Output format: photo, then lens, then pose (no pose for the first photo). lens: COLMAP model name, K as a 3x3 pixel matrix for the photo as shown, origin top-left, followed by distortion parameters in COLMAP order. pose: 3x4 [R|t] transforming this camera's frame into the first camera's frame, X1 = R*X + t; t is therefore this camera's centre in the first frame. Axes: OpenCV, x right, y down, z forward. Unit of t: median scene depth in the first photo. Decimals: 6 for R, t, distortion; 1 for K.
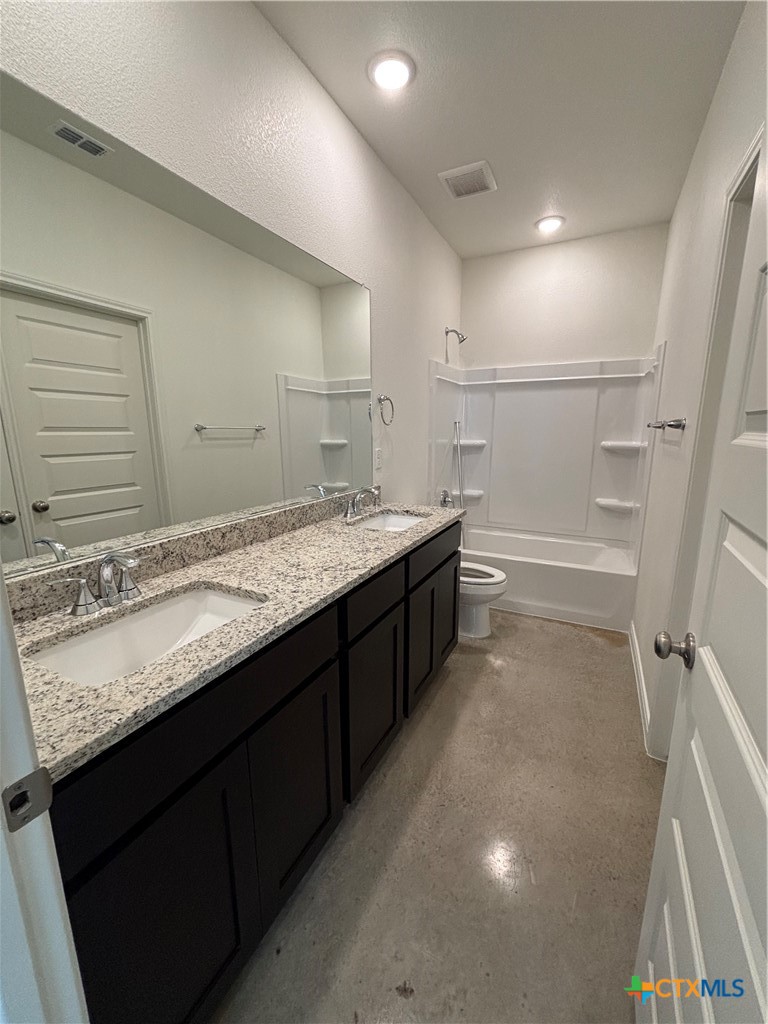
lens RADIAL K [[414.5, 0, 389.0], [0, 414.5, 513.4], [0, 0, 1]] dist [0.001862, 0.000053]
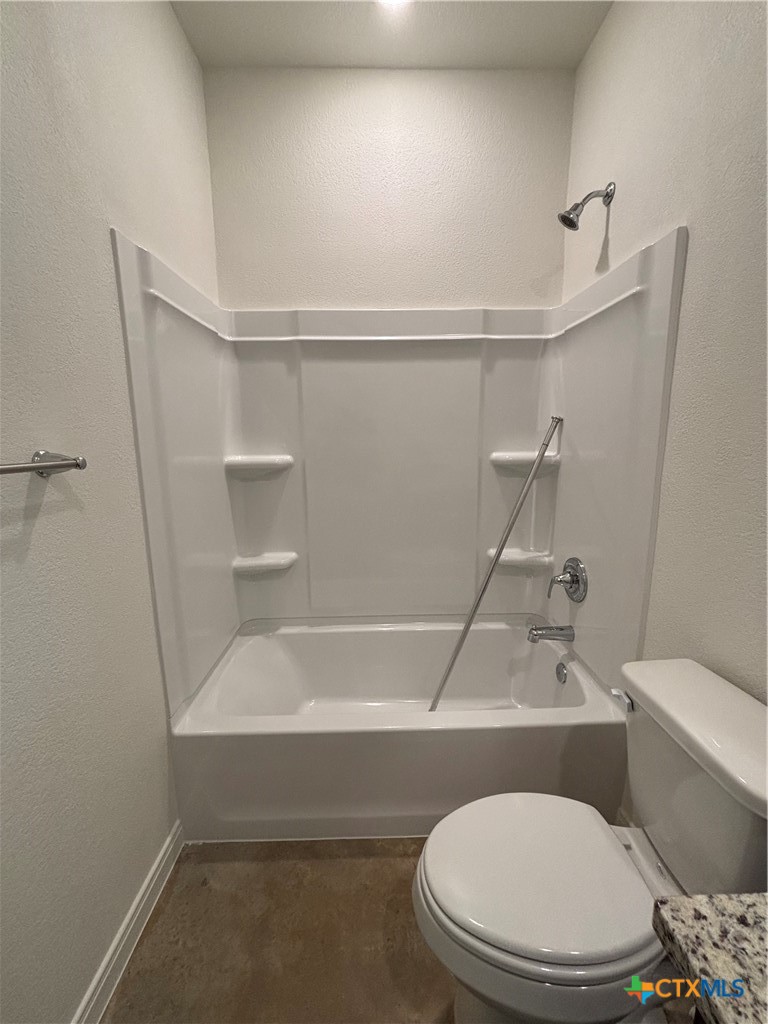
lens RADIAL K [[411.3, 0, 384.8], [0, 411.3, 508.8], [0, 0, 1]] dist [0.002332, 0.000320]
pose [[0.891526, -0.088692, 0.444202, 0.168537], [0.102349, 0.994725, -0.006806, -0.150793], [-0.441255, 0.051531, 0.895901, 0.788611]]
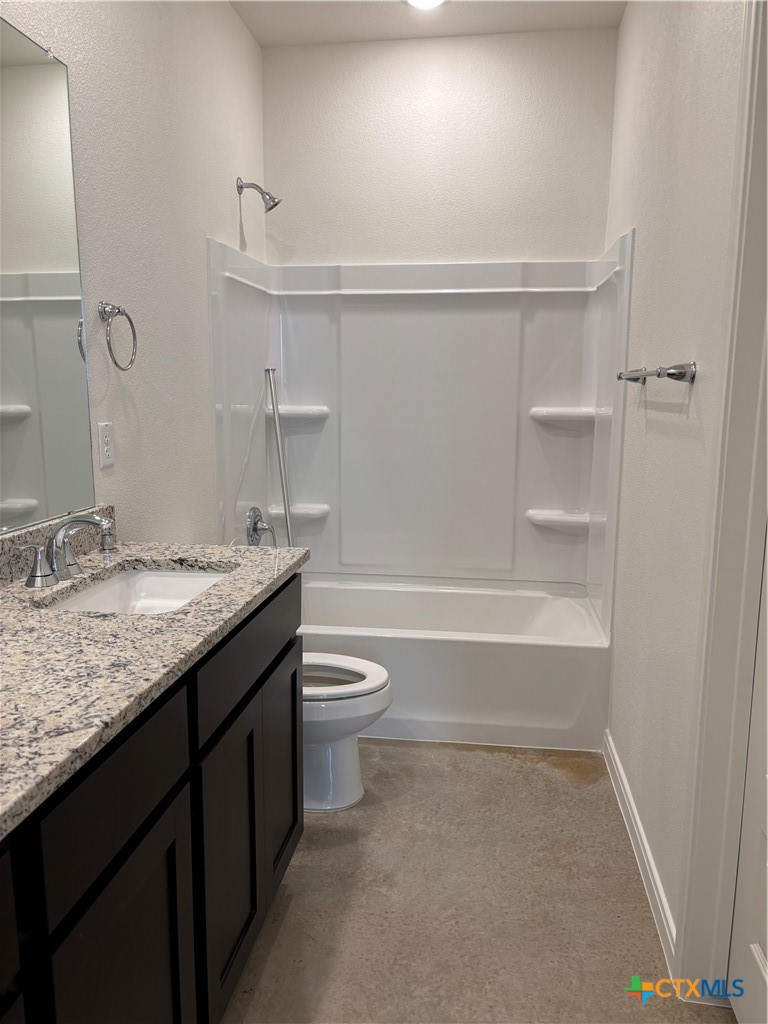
lens RADIAL K [[778.3, 0, 383.9], [0, 778.3, 516.7], [0, 0, 1]] dist [0.042133, -0.039319]
pose [[0.949634, -0.046650, 0.309869, -0.006440], [0.057671, 0.997984, -0.026496, -0.015539], [-0.308008, 0.043032, 0.950410, 0.110231]]
